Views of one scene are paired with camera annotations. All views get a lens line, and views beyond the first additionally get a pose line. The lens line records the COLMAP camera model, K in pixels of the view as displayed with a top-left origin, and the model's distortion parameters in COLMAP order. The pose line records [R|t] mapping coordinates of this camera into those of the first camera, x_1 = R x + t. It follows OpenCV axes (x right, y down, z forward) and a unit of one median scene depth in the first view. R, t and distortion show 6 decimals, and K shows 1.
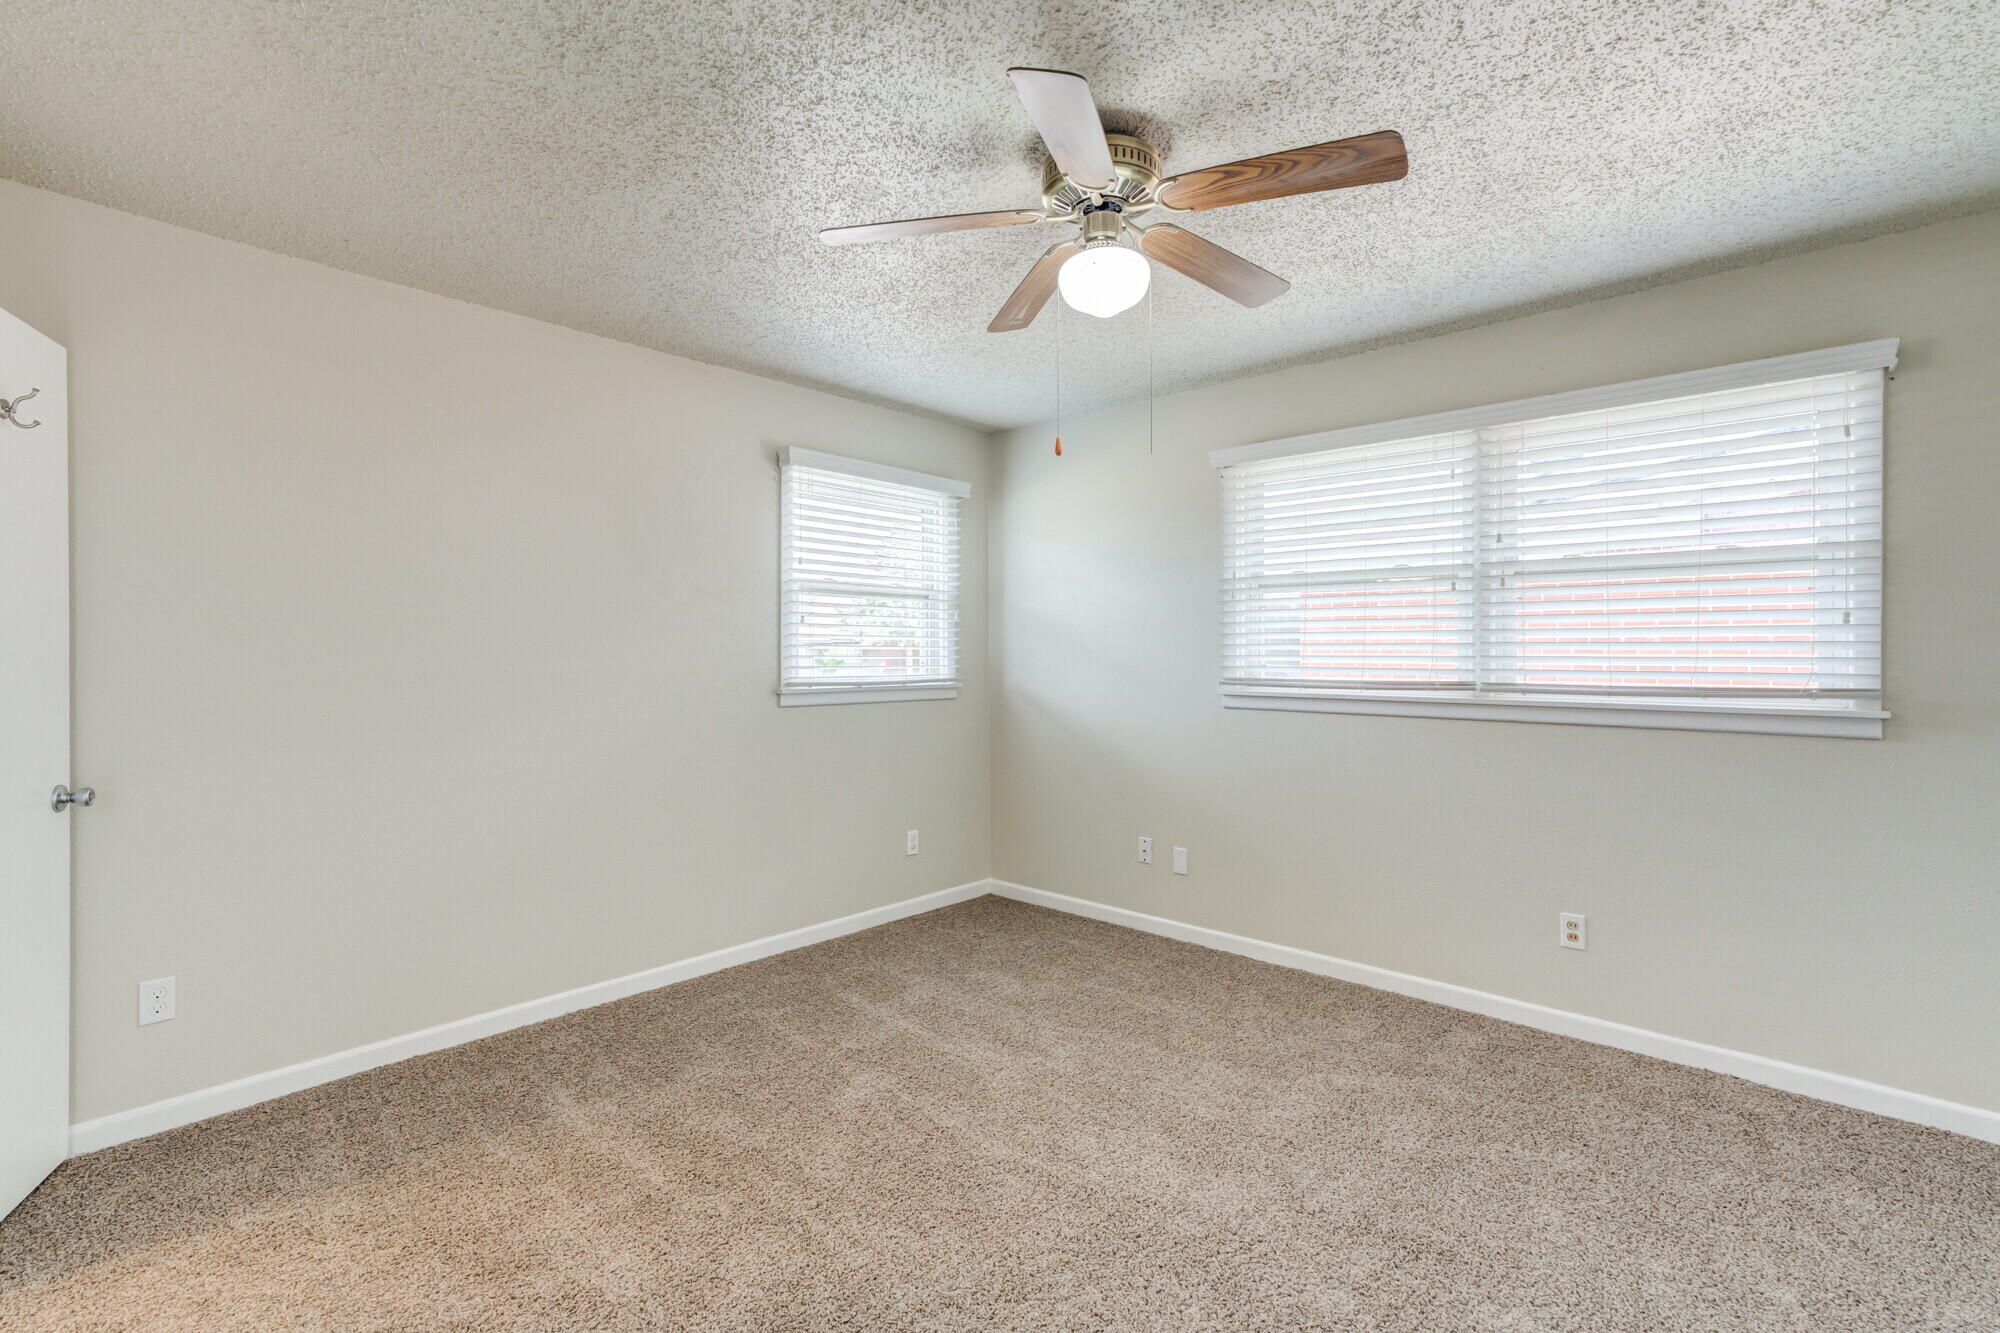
lens RADIAL K [[896.3, 0, 994.4], [0, 896.3, 654.6], [0, 0, 1]] dist [0.000750, 0.000612]
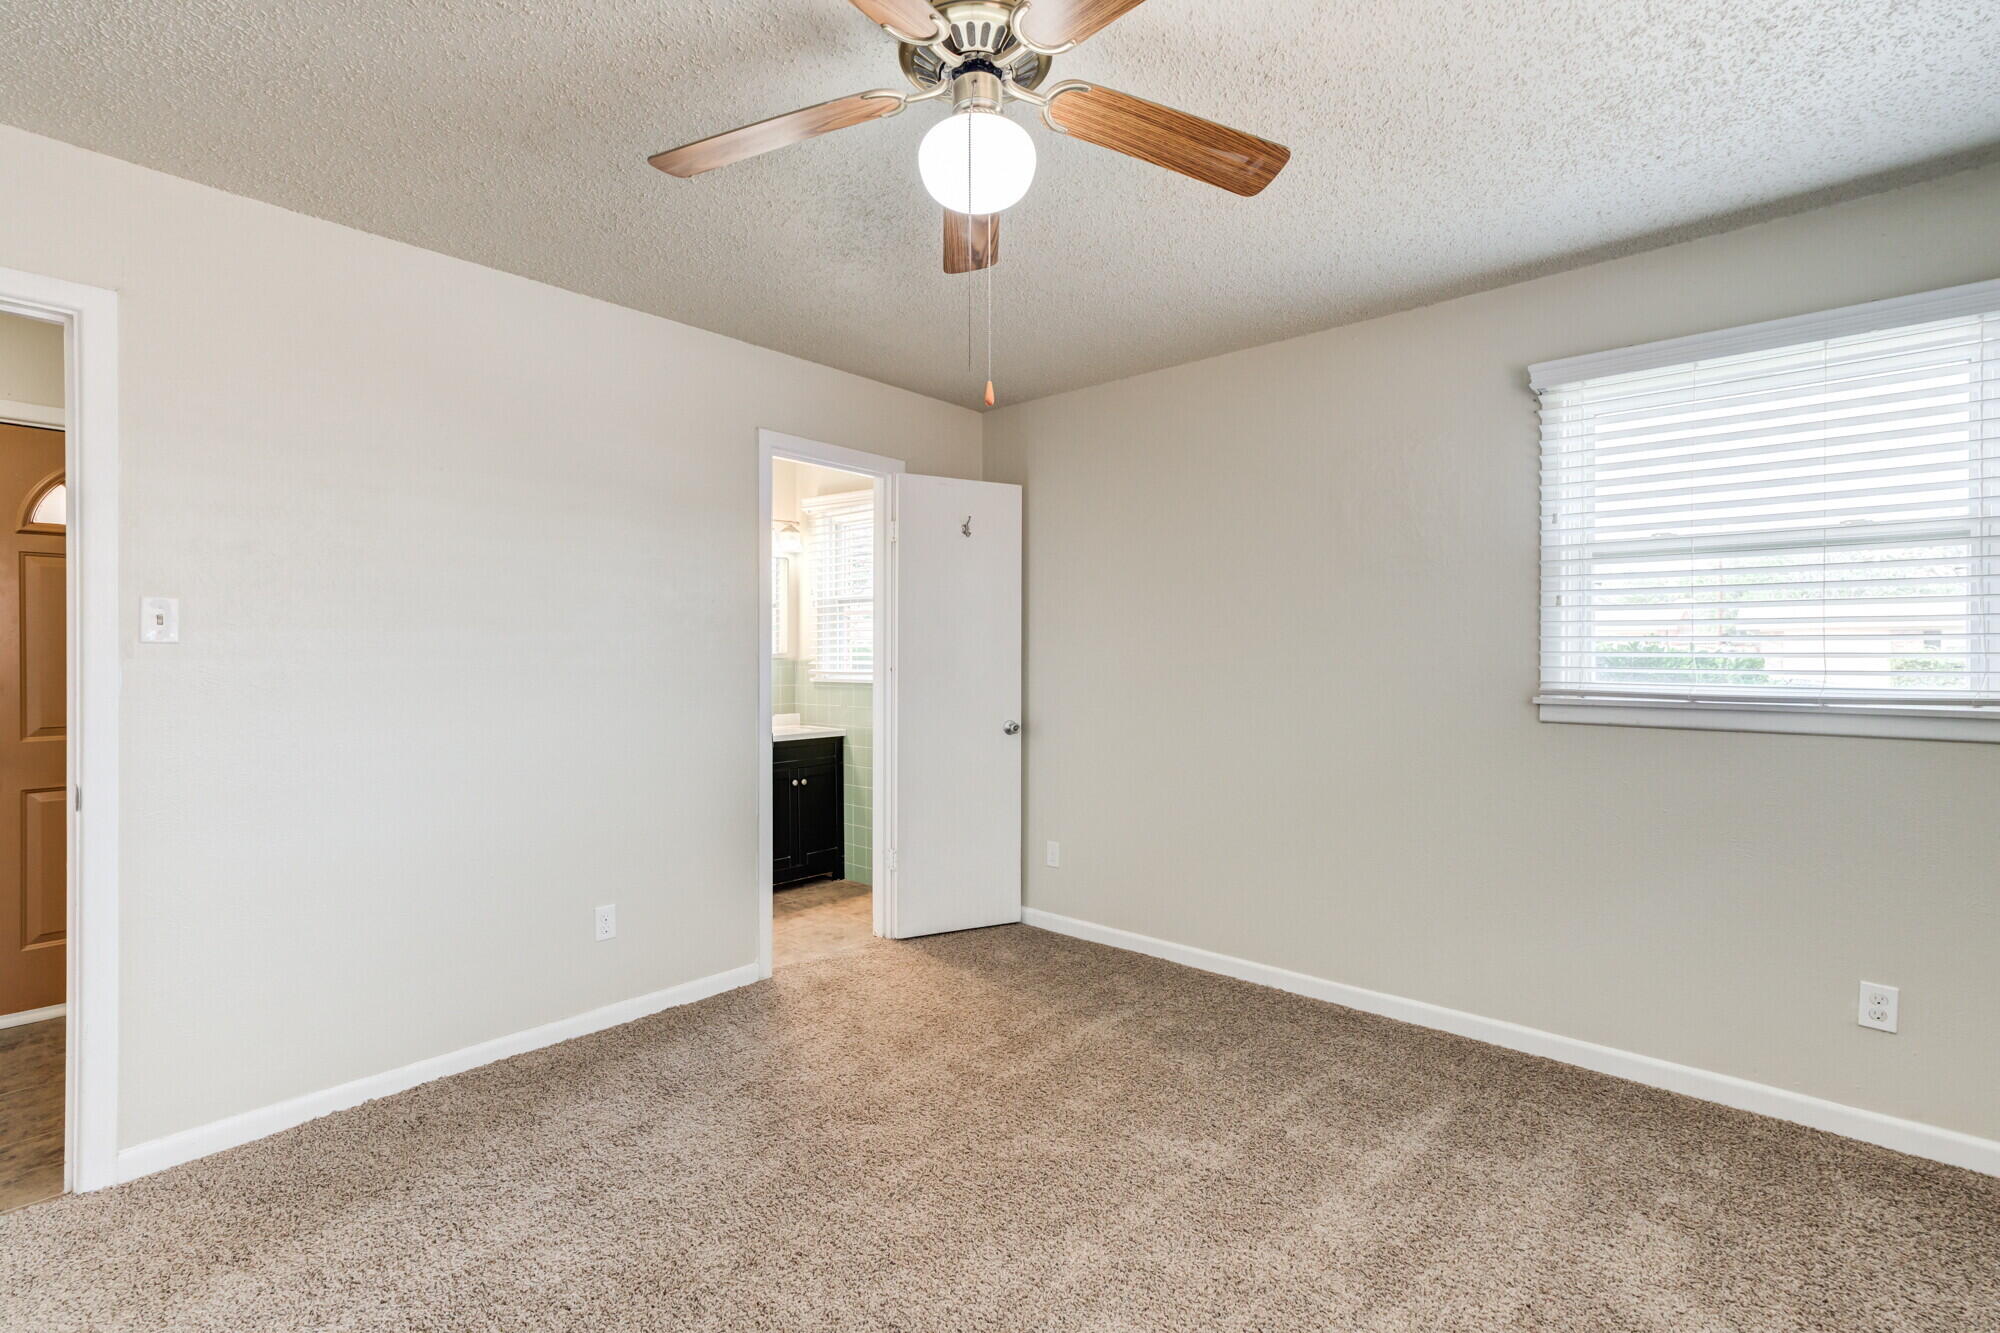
lens RADIAL K [[896.3, 0, 994.4], [0, 896.3, 654.6], [0, 0, 1]] dist [0.000750, 0.000612]
pose [[0.021516, 0.001174, -0.999768, 0.671968], [0.001950, 0.999997, 0.001216, 0.001797], [0.999767, -0.001976, 0.021513, 0.741383]]
